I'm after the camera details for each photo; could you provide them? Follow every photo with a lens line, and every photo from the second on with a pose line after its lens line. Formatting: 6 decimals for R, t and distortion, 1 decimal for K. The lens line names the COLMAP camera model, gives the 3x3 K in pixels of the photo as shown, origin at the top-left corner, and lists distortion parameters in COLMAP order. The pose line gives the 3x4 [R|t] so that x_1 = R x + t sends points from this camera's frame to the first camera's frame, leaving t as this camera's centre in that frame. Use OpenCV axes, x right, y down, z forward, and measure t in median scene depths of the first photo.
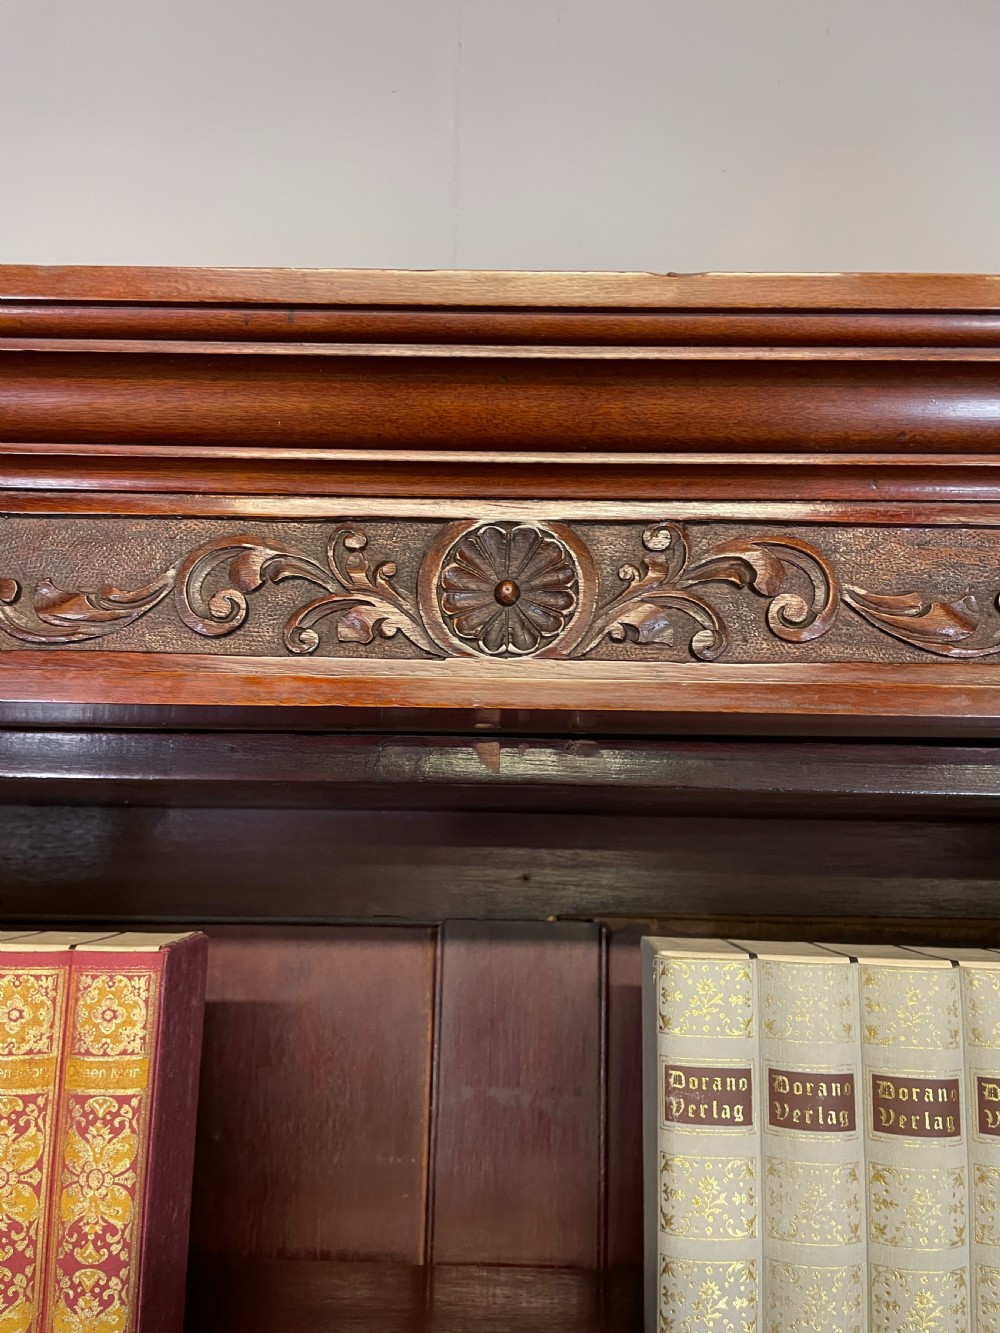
lens RADIAL K [[1138.4, 0, 496.8], [0, 1138.4, 665.1], [0, 0, 1]] dist [0.008538, -0.004891]
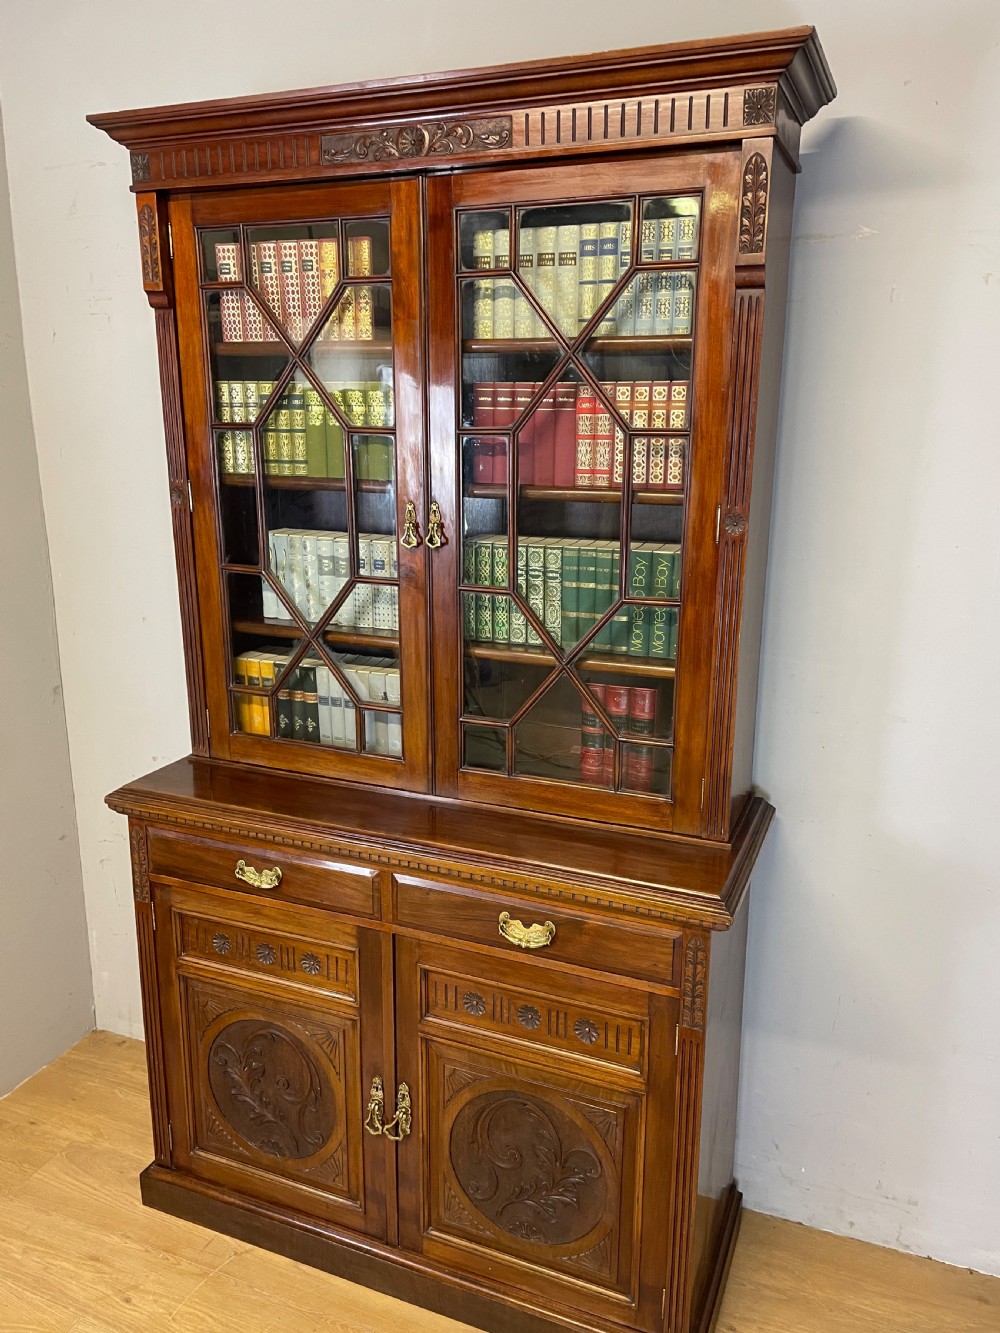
lens RADIAL K [[1011.0, 0, 492.6], [0, 1011.0, 662.4], [0, 0, 1]] dist [0.097661, -0.123824]
pose [[0.928495, 0.077129, -0.363247, 2.105798], [0.079734, 0.913969, 0.397873, 0.249198], [0.362685, -0.398387, 0.842466, -3.505106]]
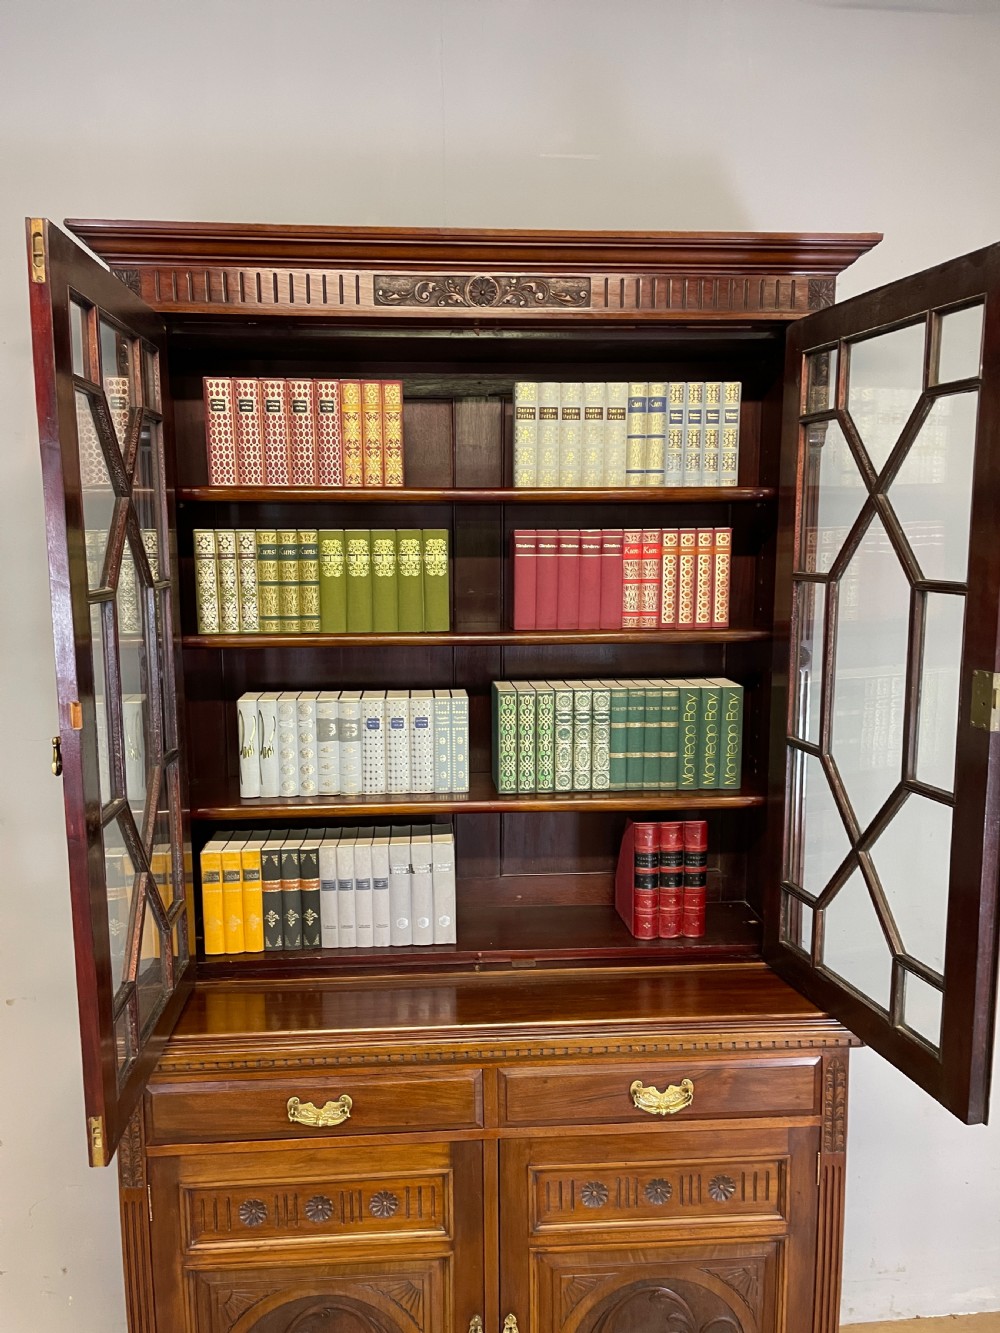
lens RADIAL K [[1011.0, 0, 490.8], [0, 1011.0, 674.8], [0, 0, 1]] dist [0.097661, -0.123824]
pose [[0.996162, -0.034819, 0.080306, -0.358368], [0.008670, 0.952213, 0.305311, 0.155031], [-0.087099, -0.303443, 0.948860, -3.592346]]
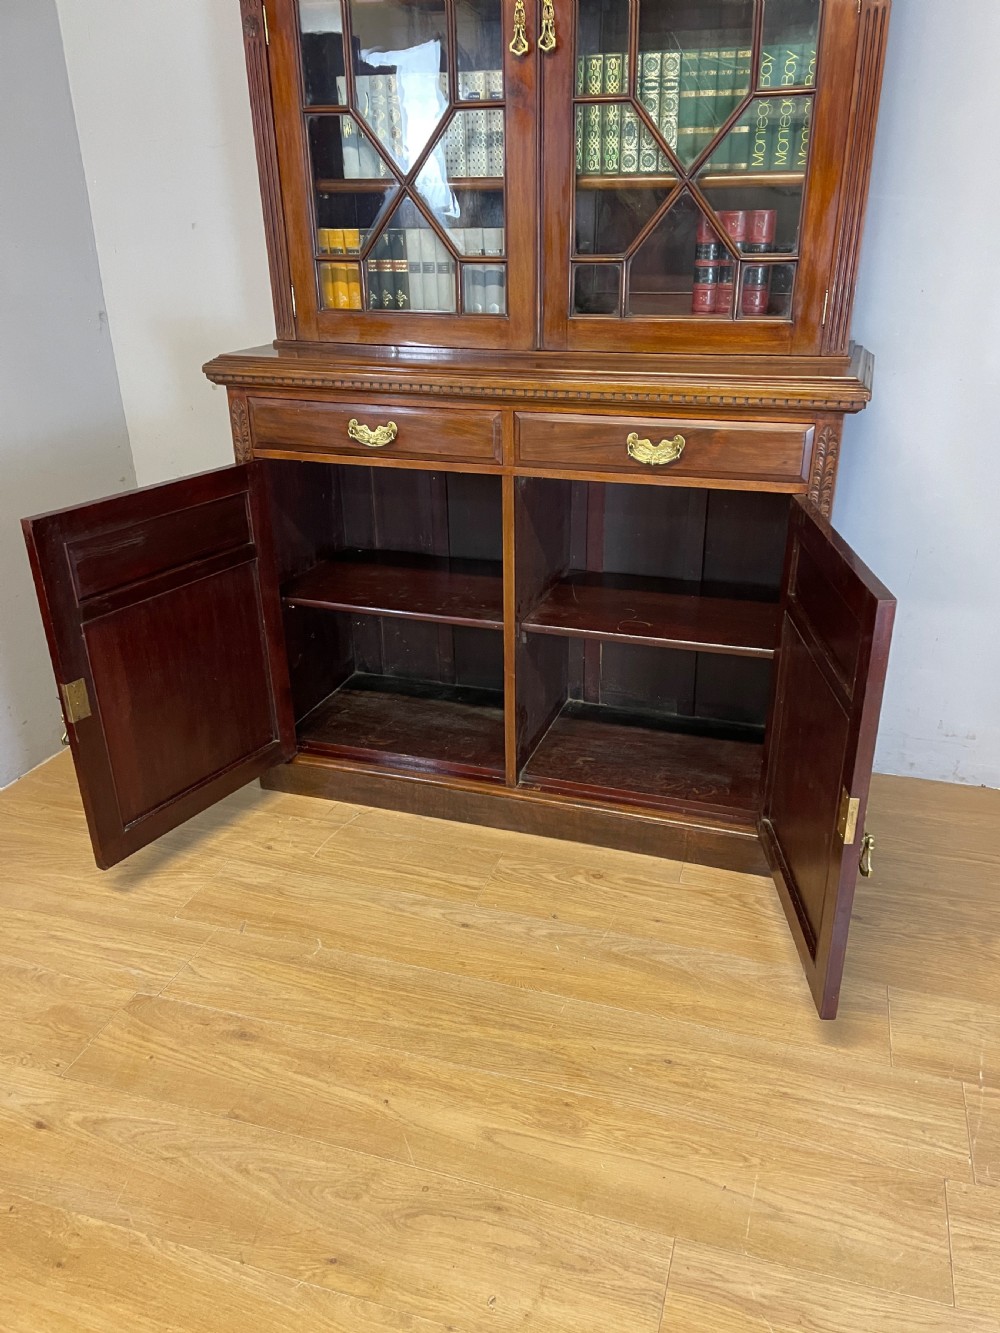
lens RADIAL K [[1011.0, 0, 508.6], [0, 1011.0, 679.8], [0, 0, 1]] dist [0.097661, -0.123824]
pose [[0.954955, 0.098549, -0.279909, 1.449759], [0.079205, 0.824382, 0.560465, 1.380119], [0.285985, -0.557389, 0.779442, -4.561134]]
